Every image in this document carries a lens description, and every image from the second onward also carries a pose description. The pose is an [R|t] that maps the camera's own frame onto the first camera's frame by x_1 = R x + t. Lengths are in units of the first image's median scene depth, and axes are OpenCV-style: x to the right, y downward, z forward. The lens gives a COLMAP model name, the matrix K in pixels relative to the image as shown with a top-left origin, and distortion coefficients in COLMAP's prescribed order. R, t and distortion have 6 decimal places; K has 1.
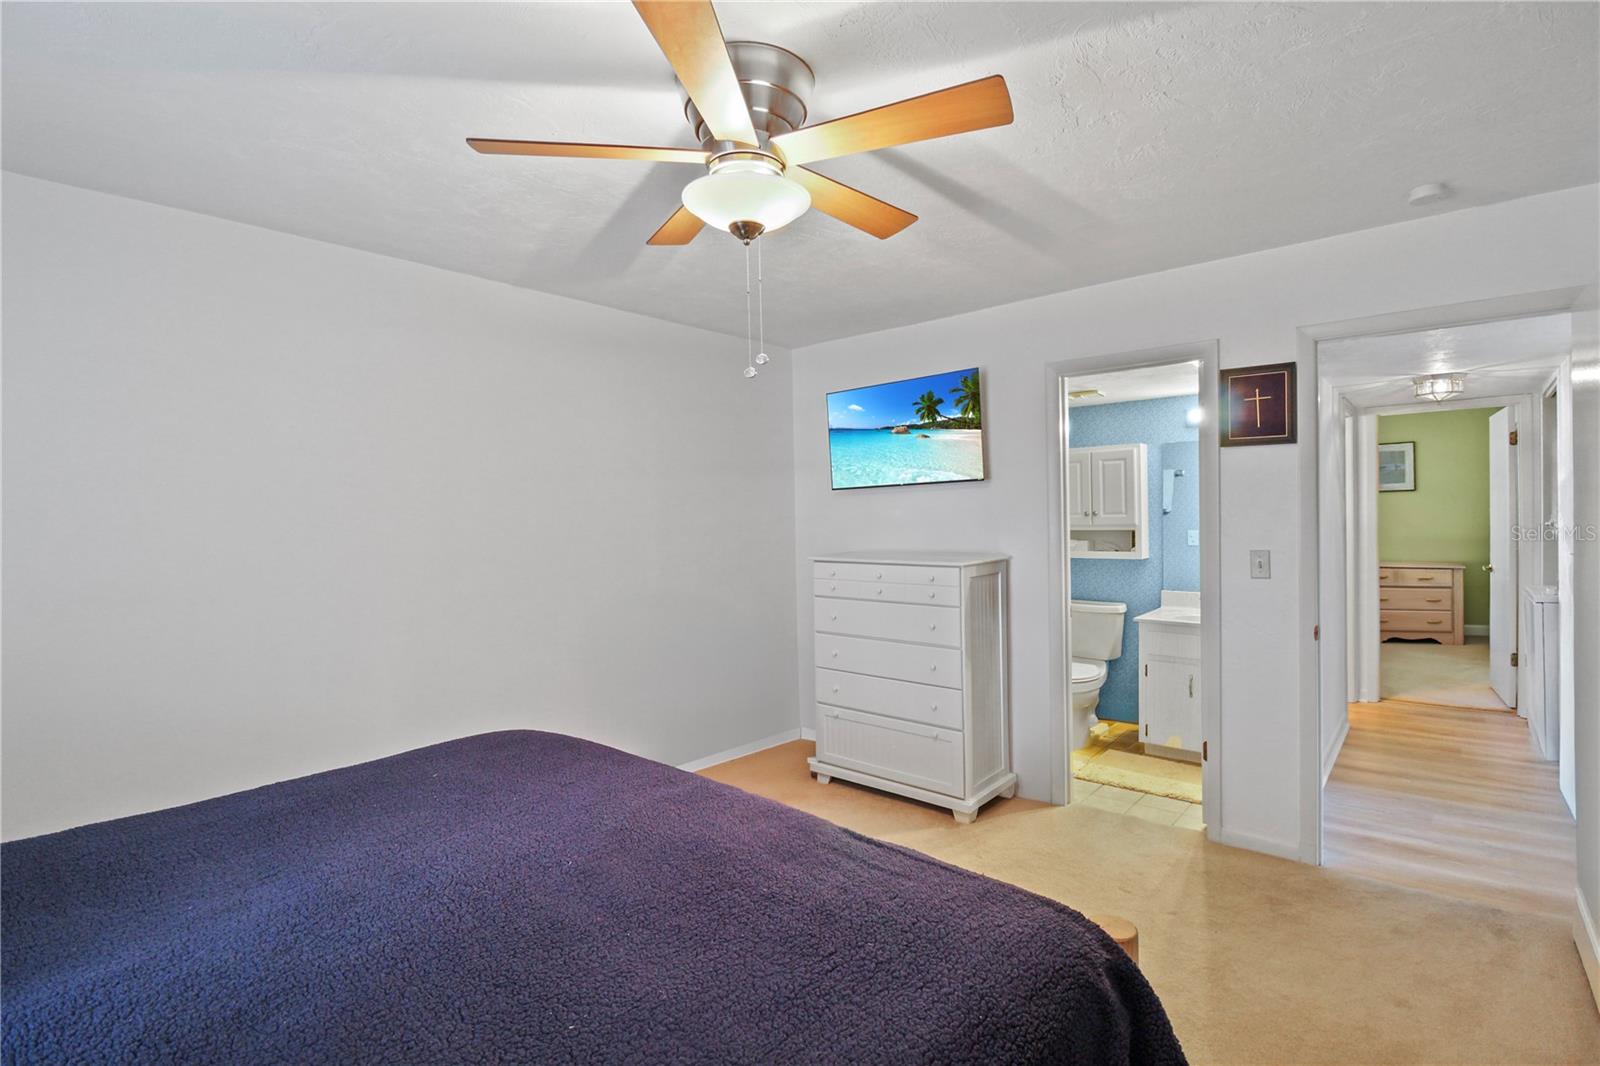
lens RADIAL K [[762.8, 0, 822.7], [0, 762.8, 495.3], [0, 0, 1]] dist [-0.000904, -0.000566]
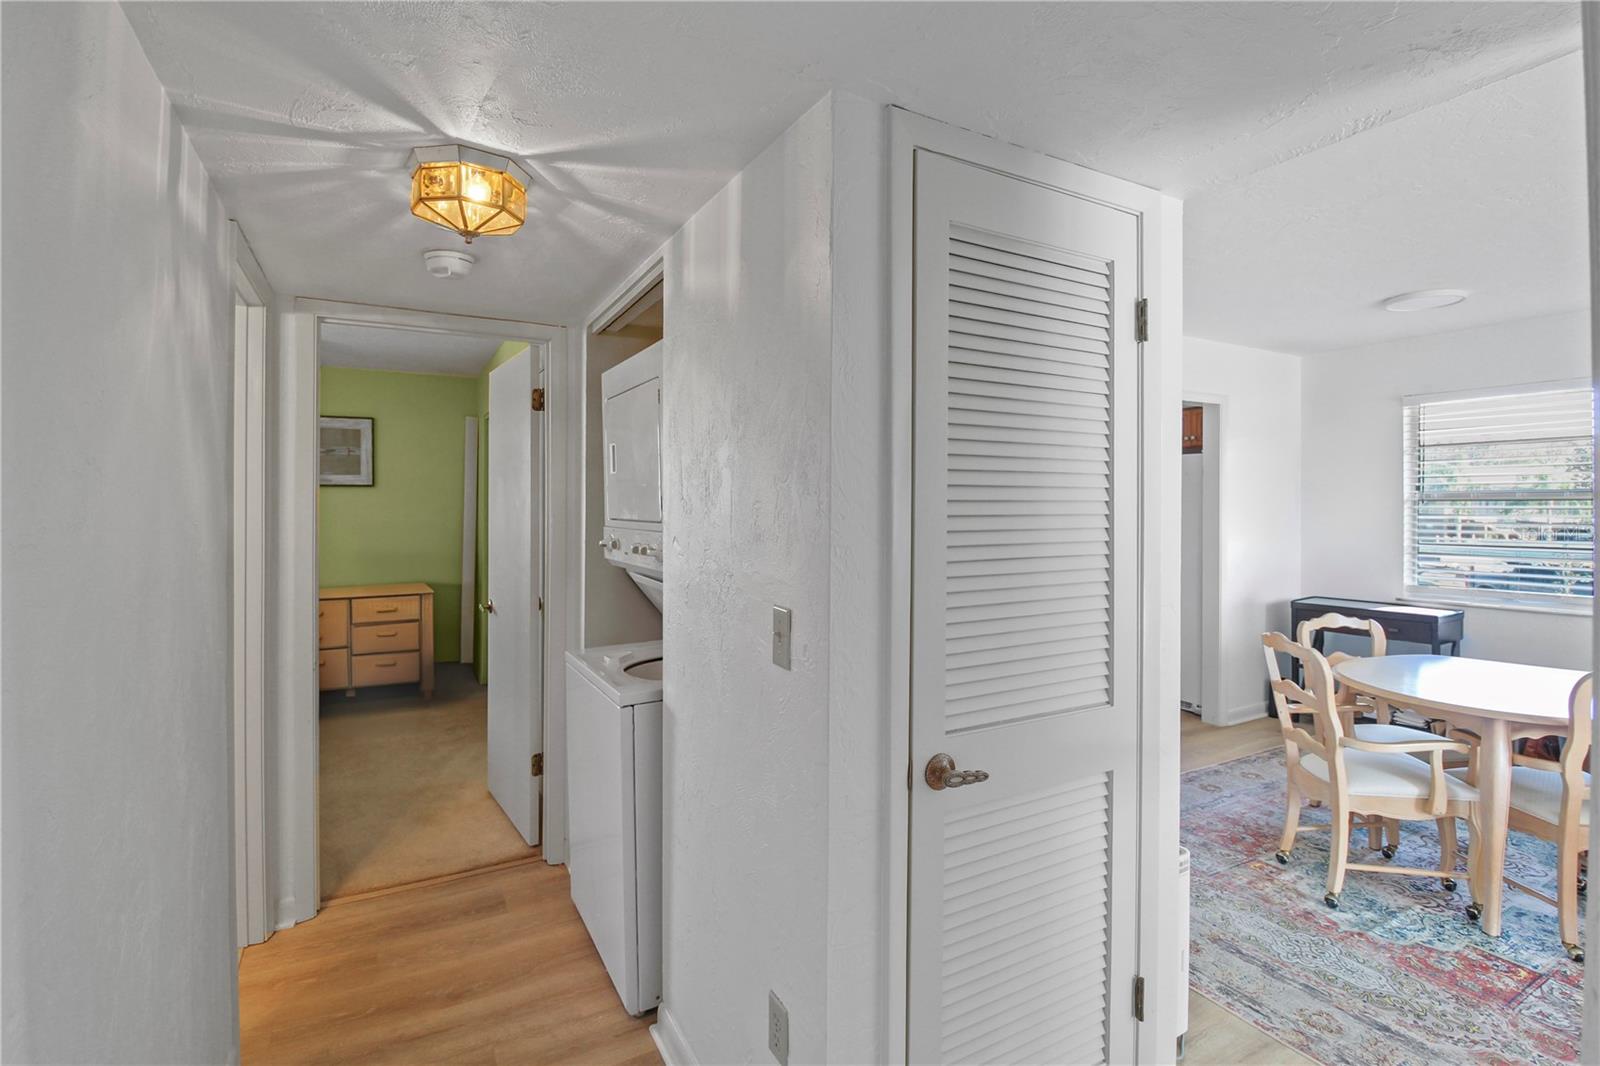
lens RADIAL K [[762.8, 0, 822.7], [0, 762.8, 495.3], [0, 0, 1]] dist [-0.000904, -0.000566]
pose [[0.354154, 0.007974, 0.935153, 0.355055], [-0.008818, 0.999948, -0.005187, 0.002584], [-0.935146, -0.006409, 0.354206, 0.484828]]
